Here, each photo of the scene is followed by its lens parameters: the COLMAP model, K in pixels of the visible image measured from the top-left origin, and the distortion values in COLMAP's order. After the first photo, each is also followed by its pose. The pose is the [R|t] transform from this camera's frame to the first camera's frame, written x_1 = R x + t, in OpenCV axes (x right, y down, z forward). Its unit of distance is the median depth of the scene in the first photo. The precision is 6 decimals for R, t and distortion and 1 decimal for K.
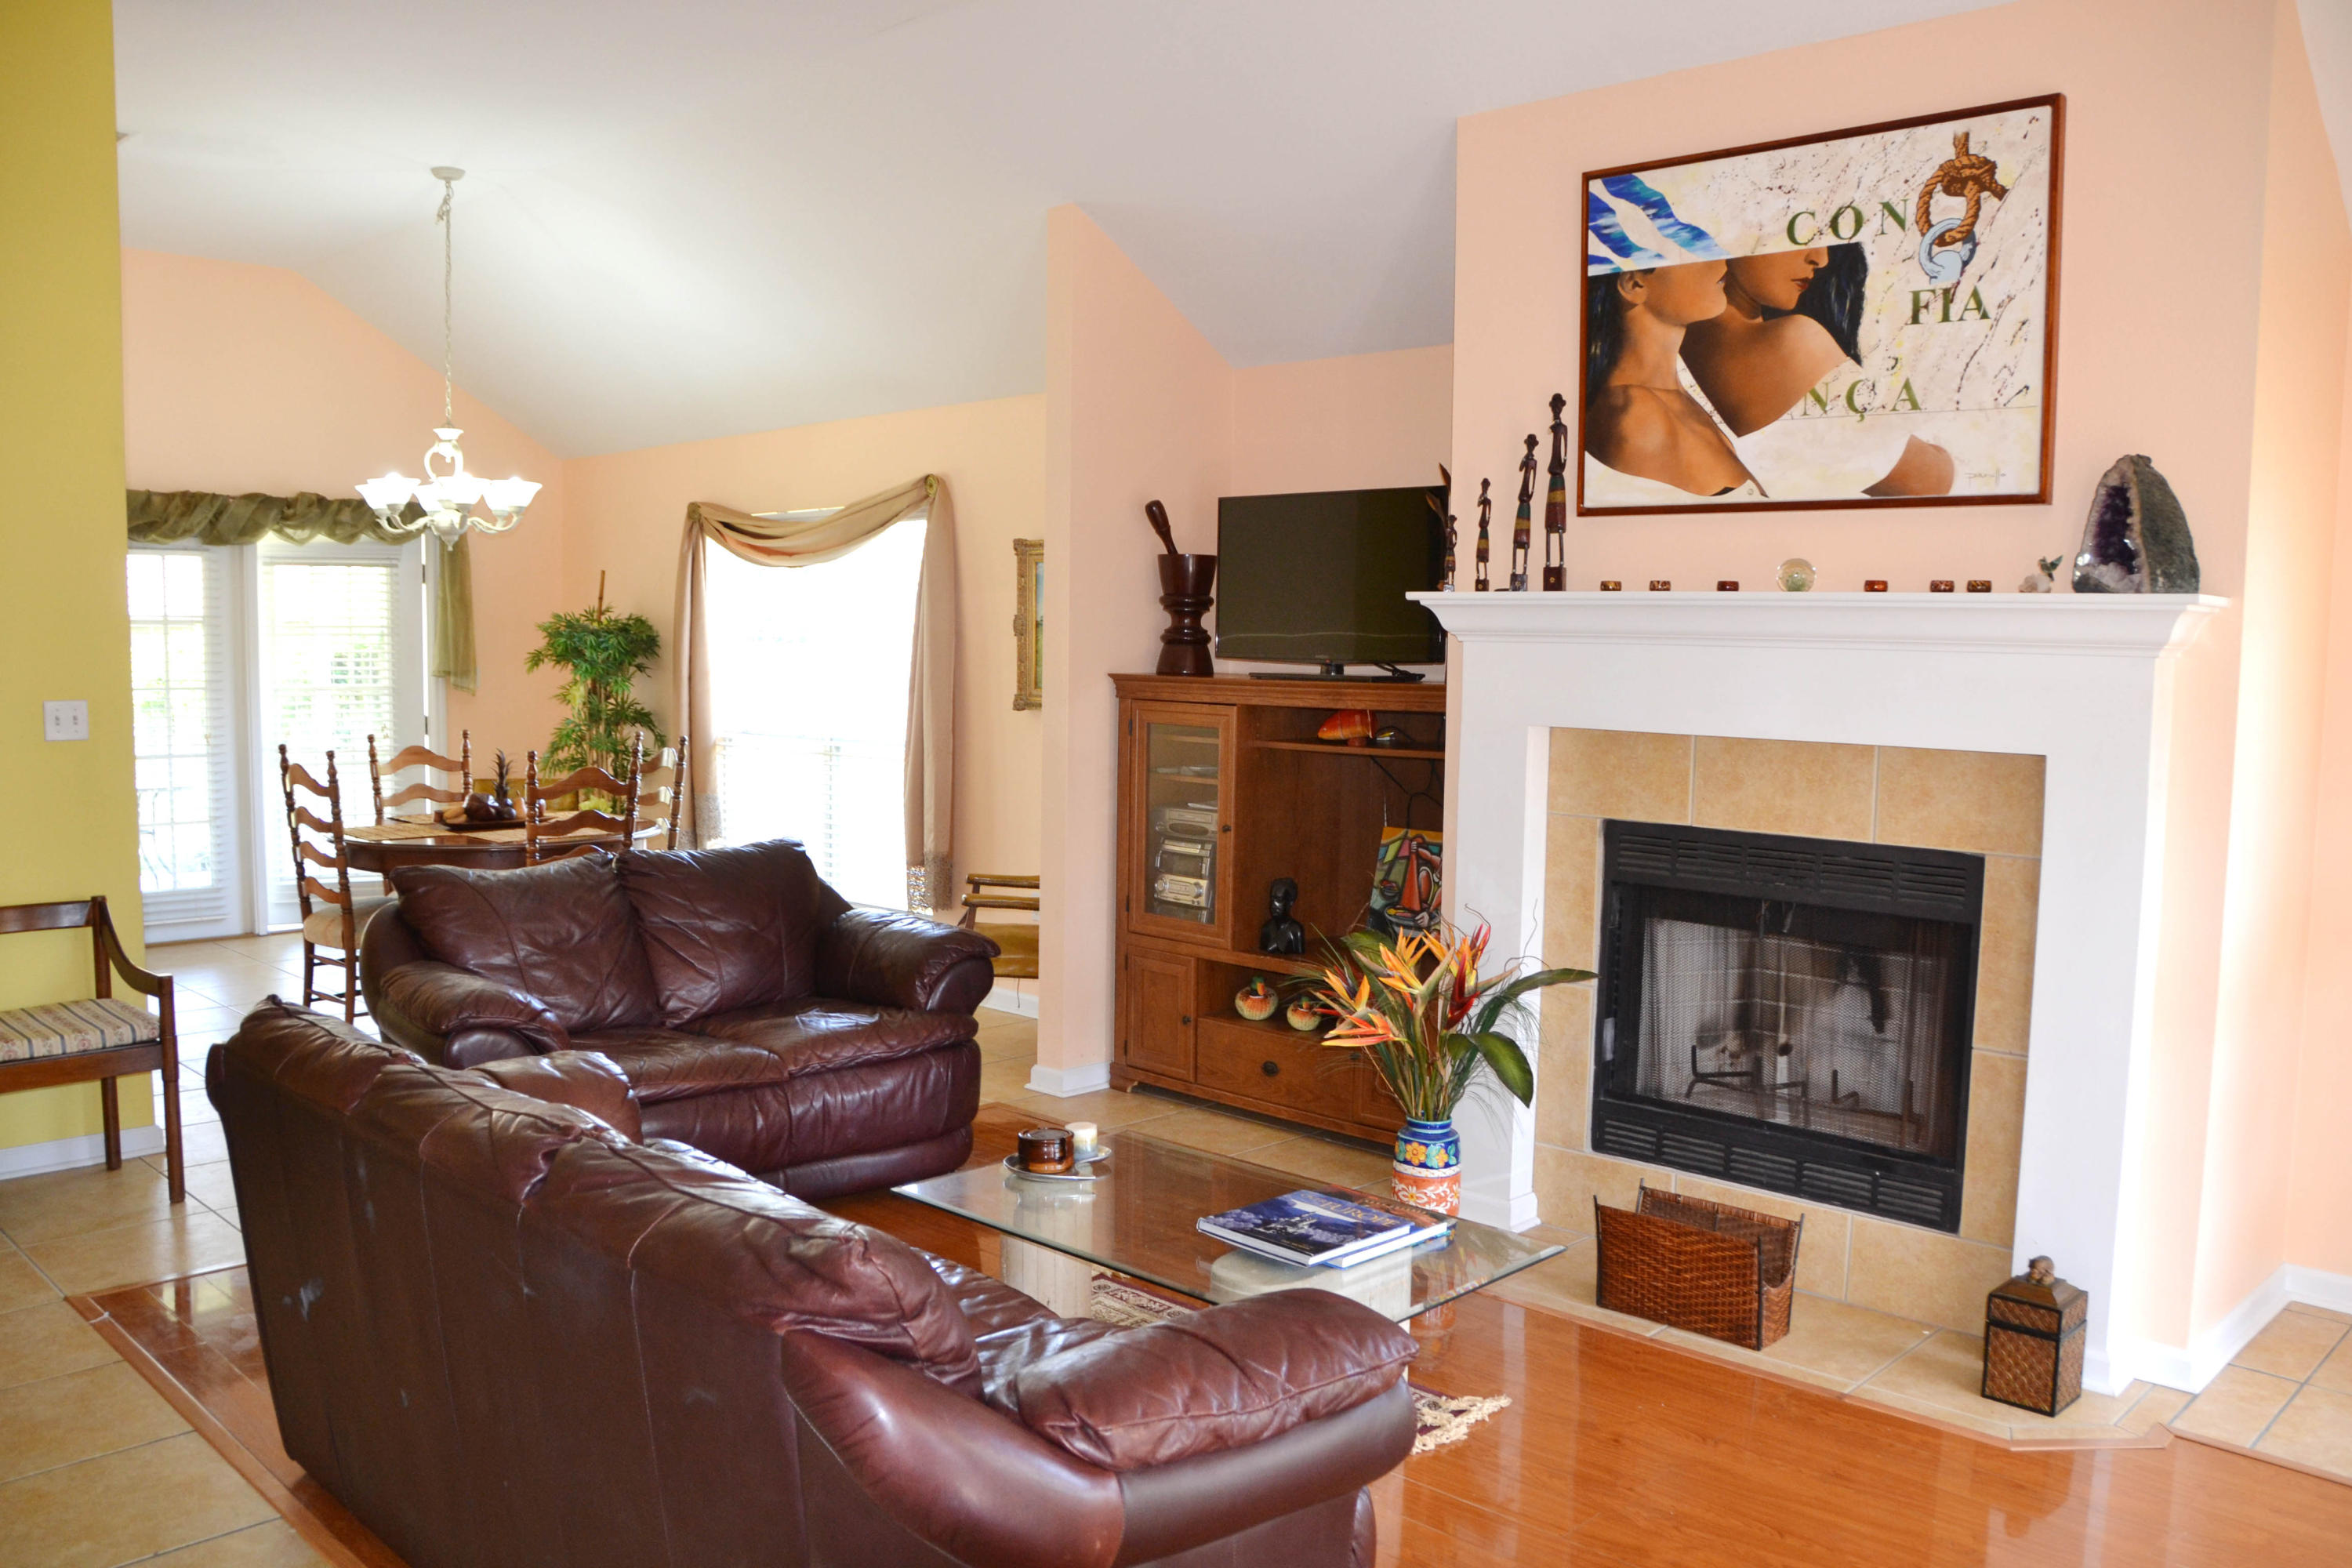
lens RADIAL K [[1848.1, 0, 1169.9], [0, 1848.1, 793.6], [0, 0, 1]] dist [-0.111049, 0.004764]
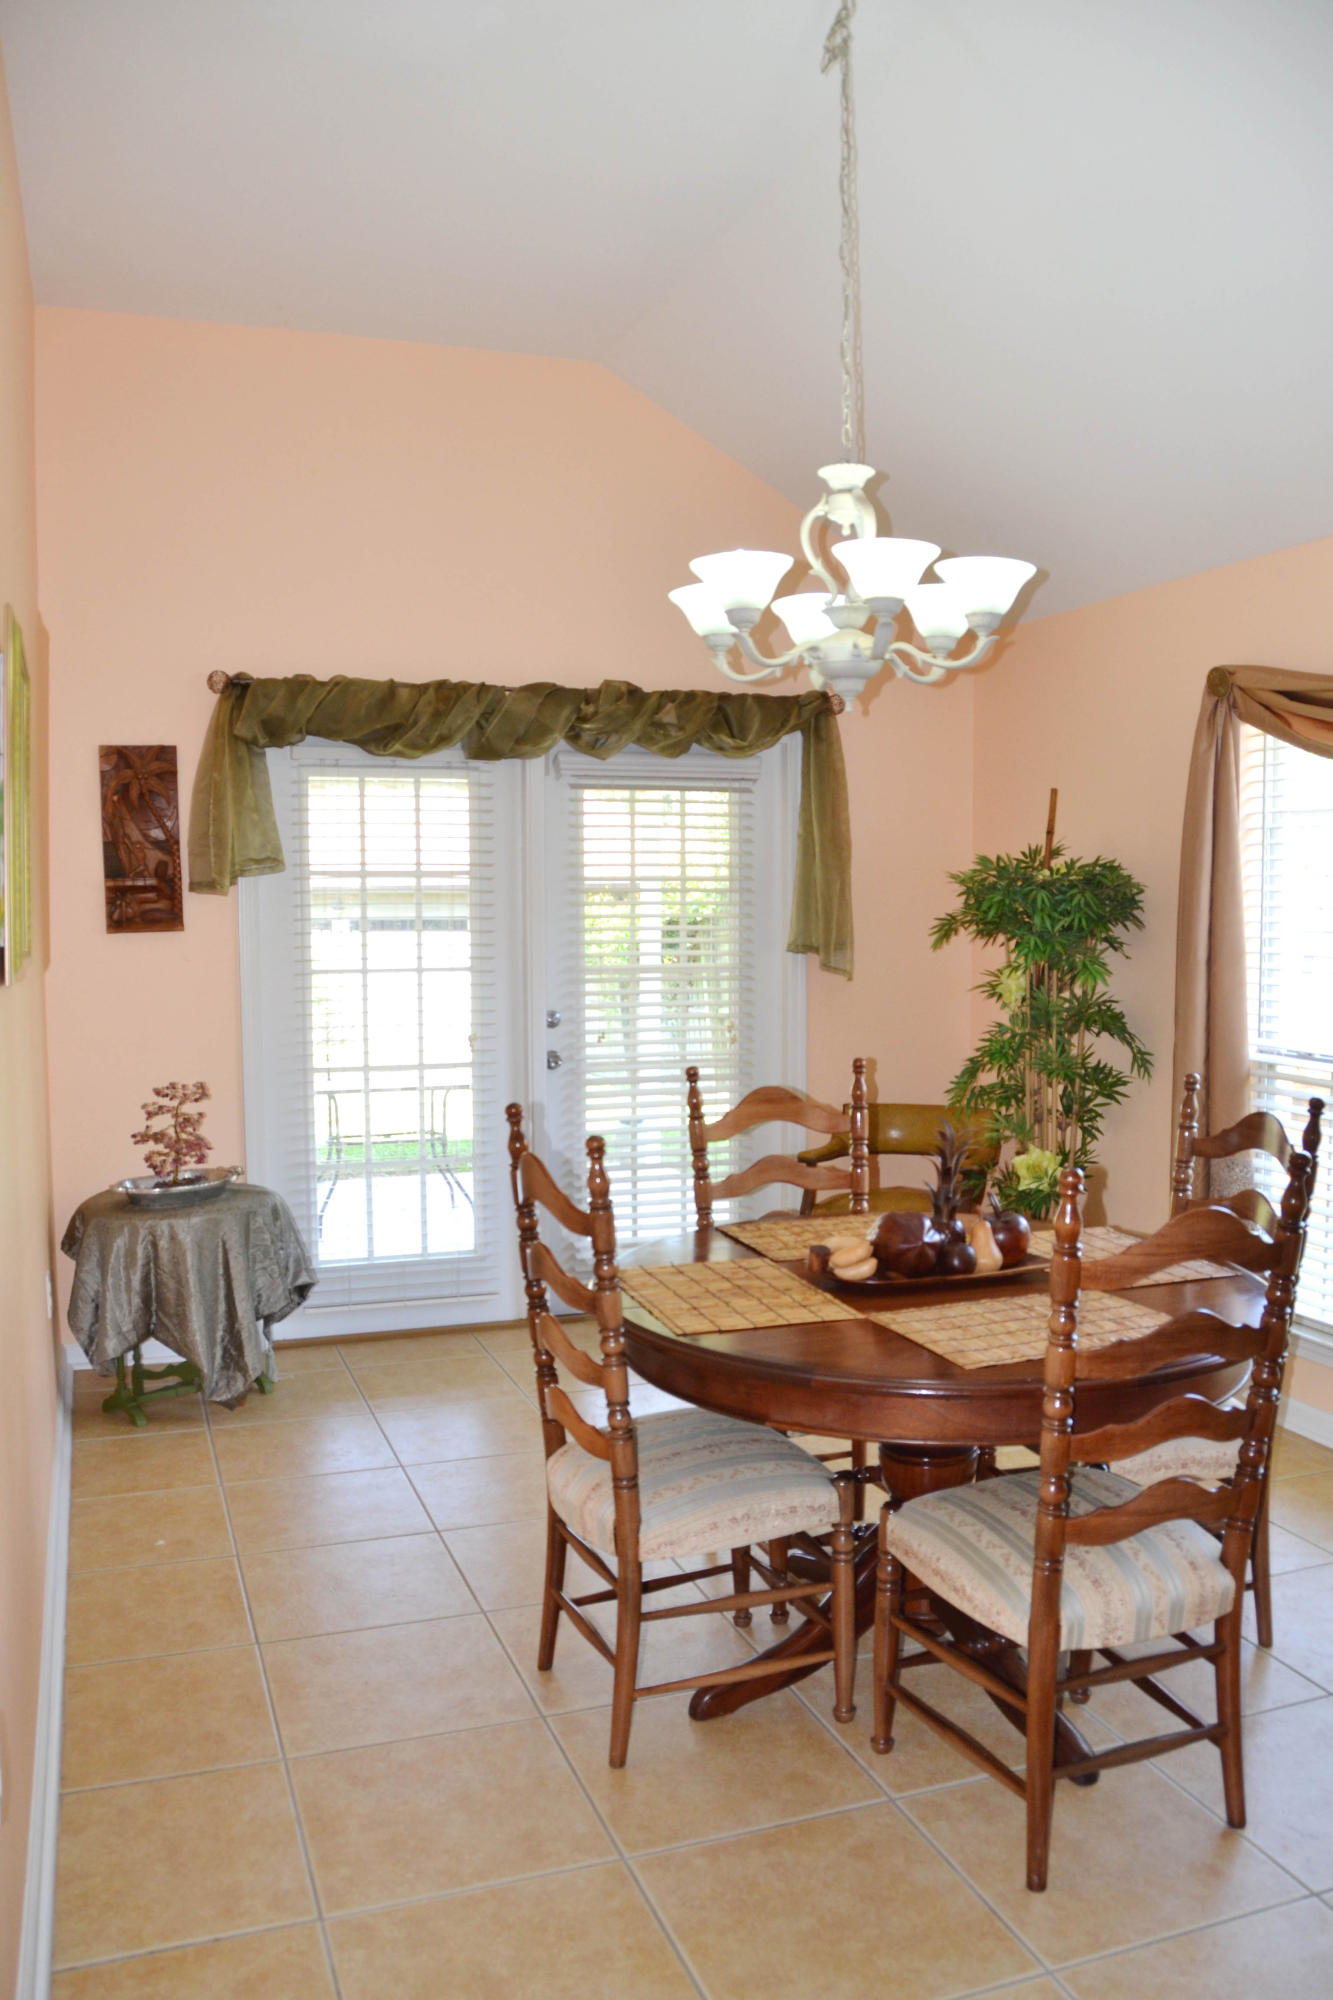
lens RADIAL K [[1602.6, 0, 641.3], [0, 1602.6, 1038.7], [0, 0, 1]] dist [-0.082321, 0.002595]
pose [[0.896027, 0.025777, -0.443252, -0.201943], [-0.026639, 0.999636, 0.004284, -0.035954], [0.443201, 0.007969, 0.896387, 0.467440]]
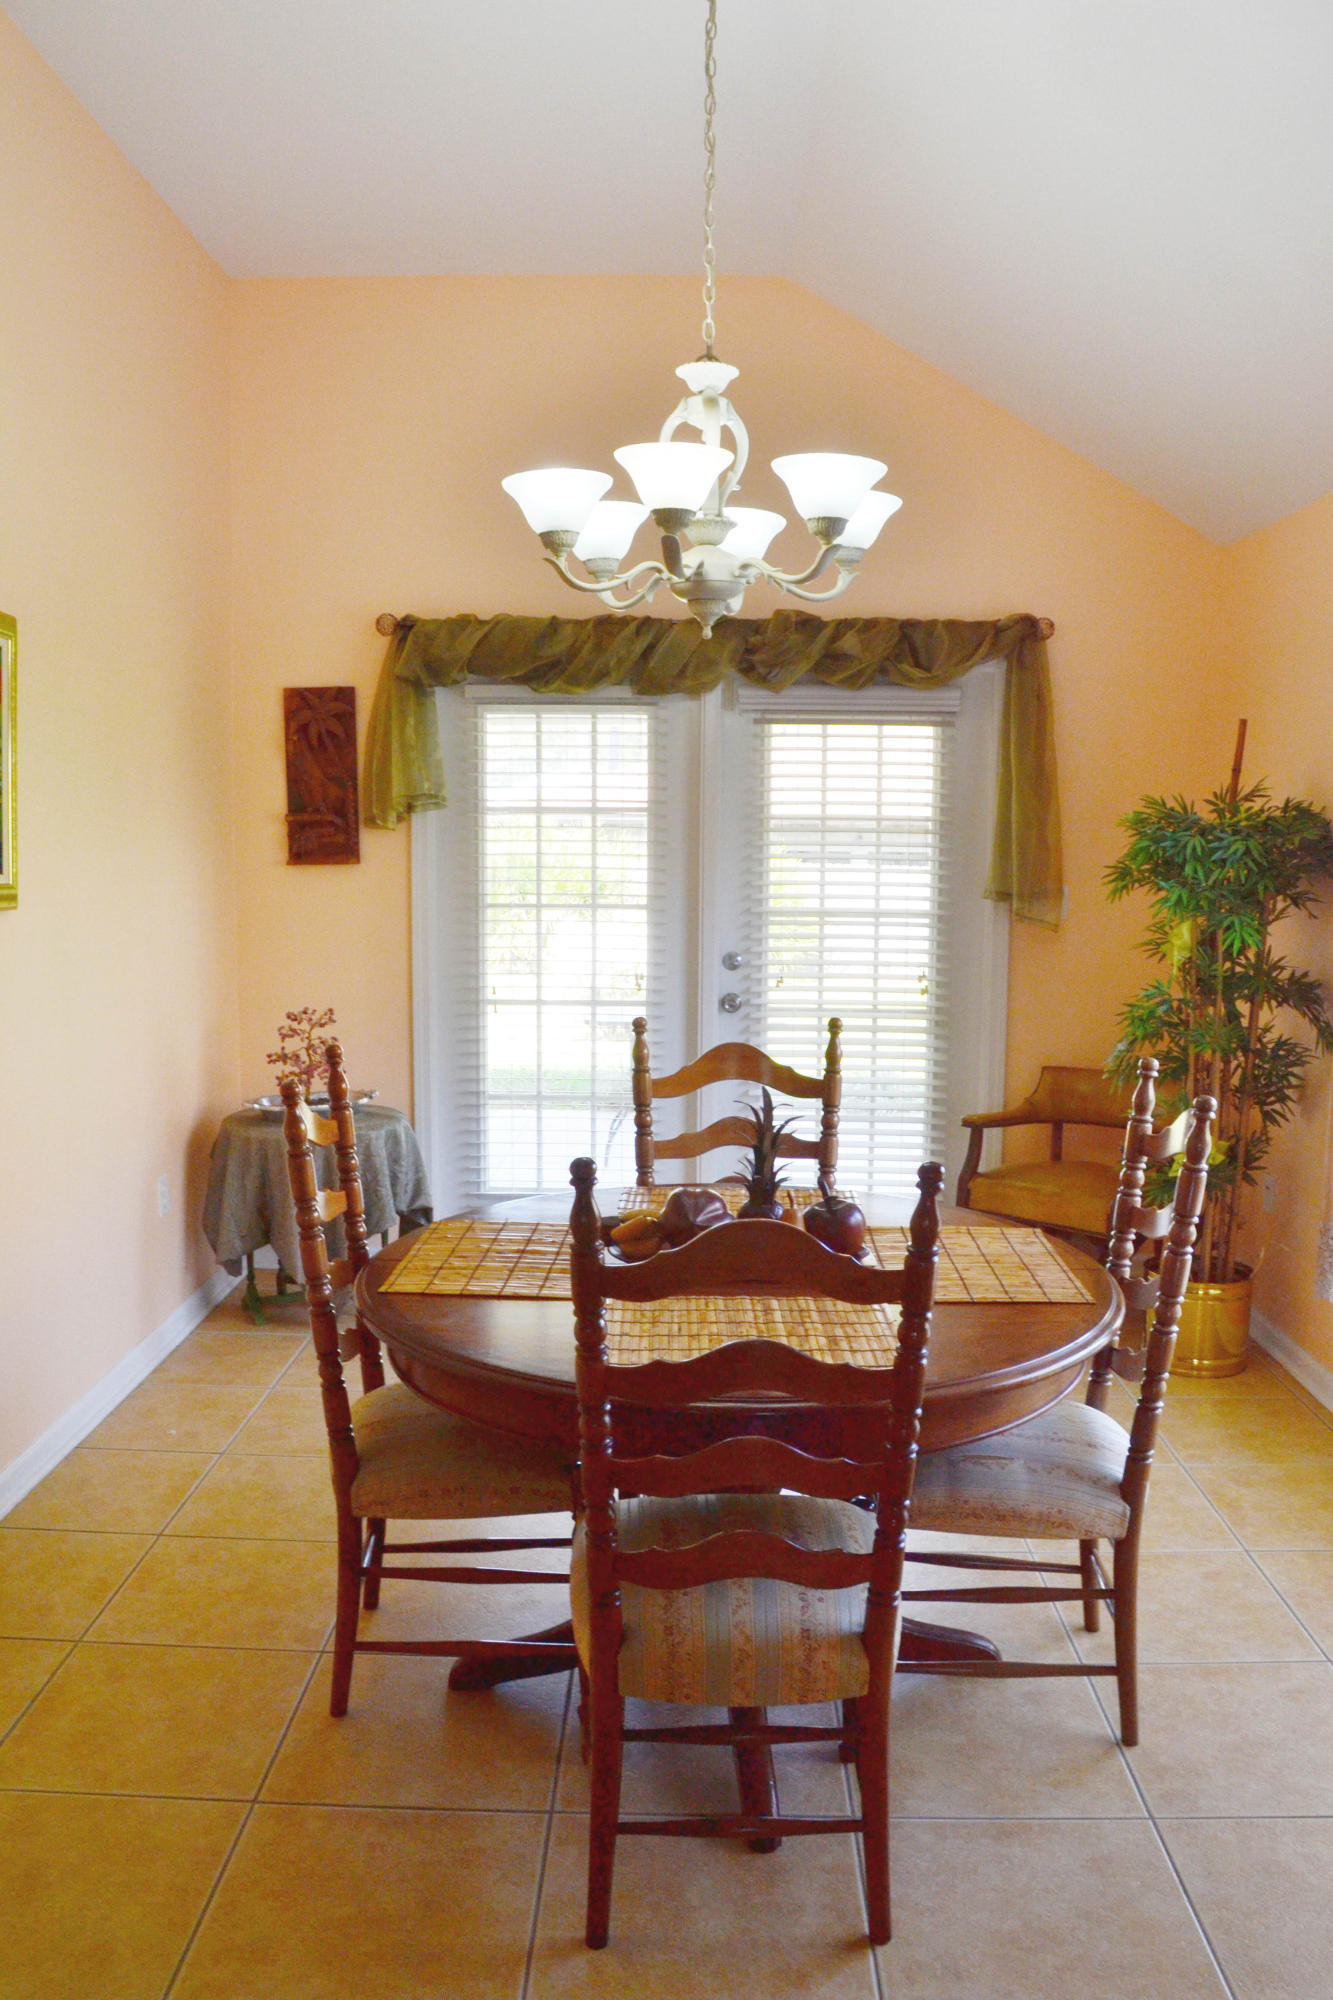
lens RADIAL K [[1571.5, 0, 663.7], [0, 1571.5, 1048.4], [0, 0, 1]] dist [-0.111049, 0.004764]
pose [[0.690897, 0.094362, -0.716769, -0.094679], [-0.064263, 0.995537, 0.069117, -0.046581], [0.720092, -0.001691, 0.693877, 0.579366]]
